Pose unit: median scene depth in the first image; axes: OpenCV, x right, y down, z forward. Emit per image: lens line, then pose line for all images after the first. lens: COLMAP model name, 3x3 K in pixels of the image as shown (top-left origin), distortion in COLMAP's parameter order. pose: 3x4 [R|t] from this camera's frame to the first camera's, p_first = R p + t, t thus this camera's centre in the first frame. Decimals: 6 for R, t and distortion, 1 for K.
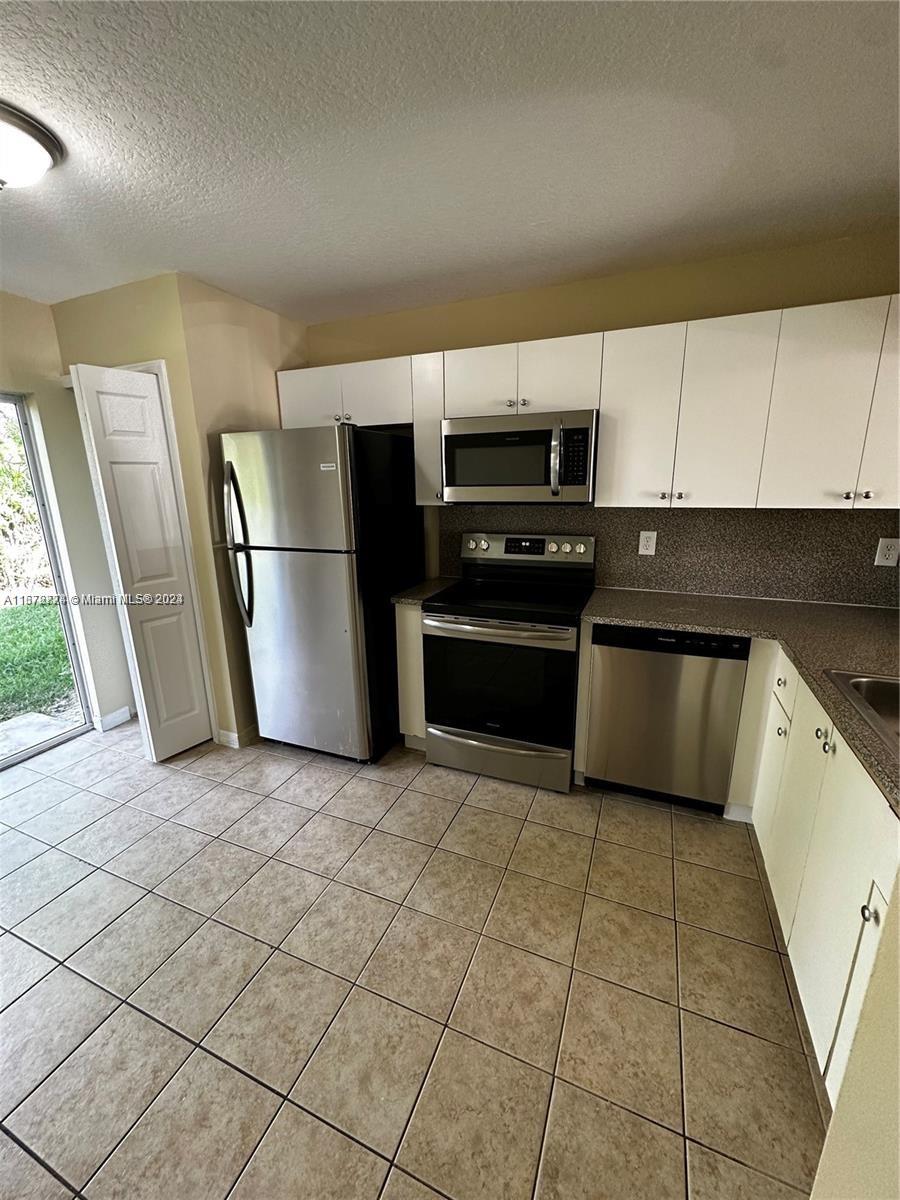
lens RADIAL K [[482.2, 0, 450.0], [0, 482.2, 600.0], [0, 0, 1]] dist [-0.000835, 0.000146]
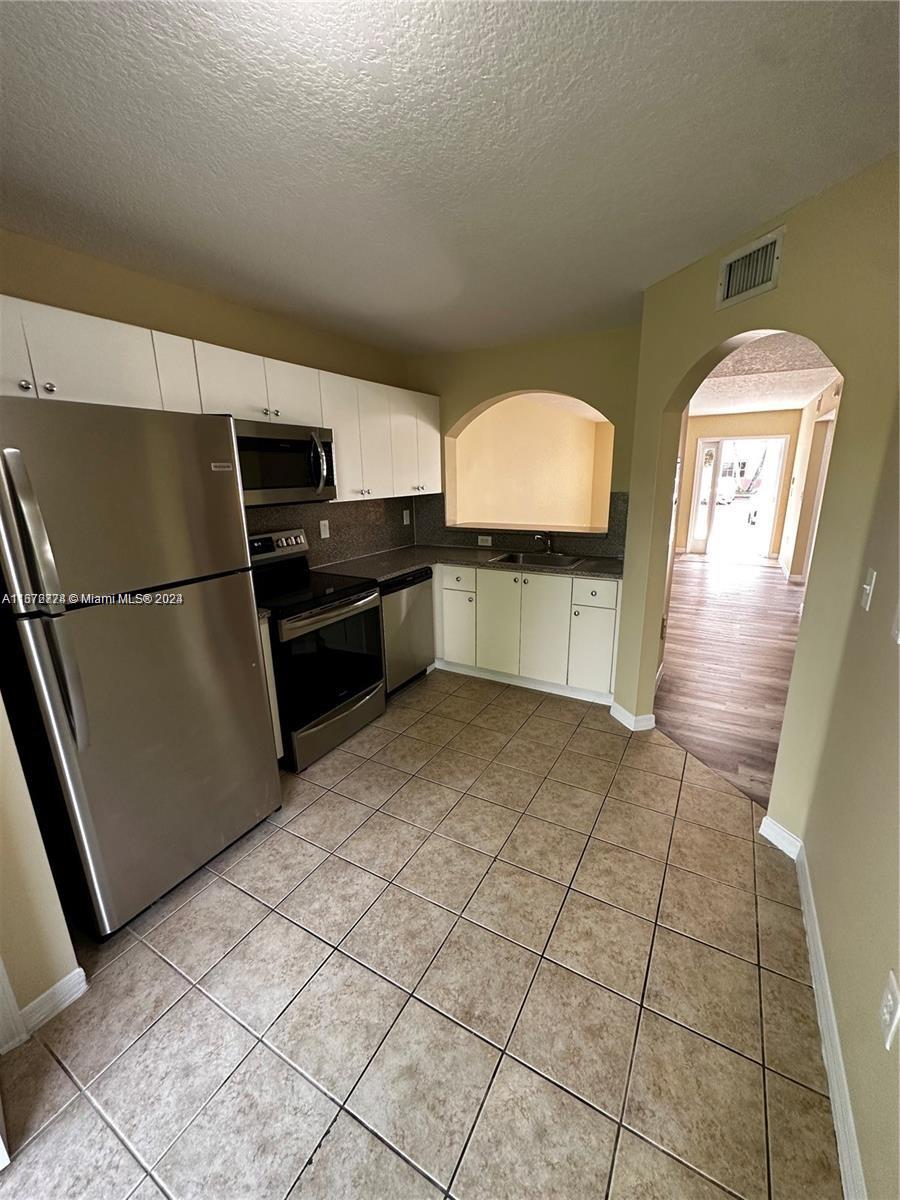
lens RADIAL K [[482.2, 0, 450.0], [0, 482.2, 600.0], [0, 0, 1]] dist [-0.000835, 0.000146]
pose [[0.121173, -0.241800, 0.962731, -1.074559], [0.253745, 0.945198, 0.205459, -0.143743], [-0.959651, 0.219393, 0.175888, 0.572372]]
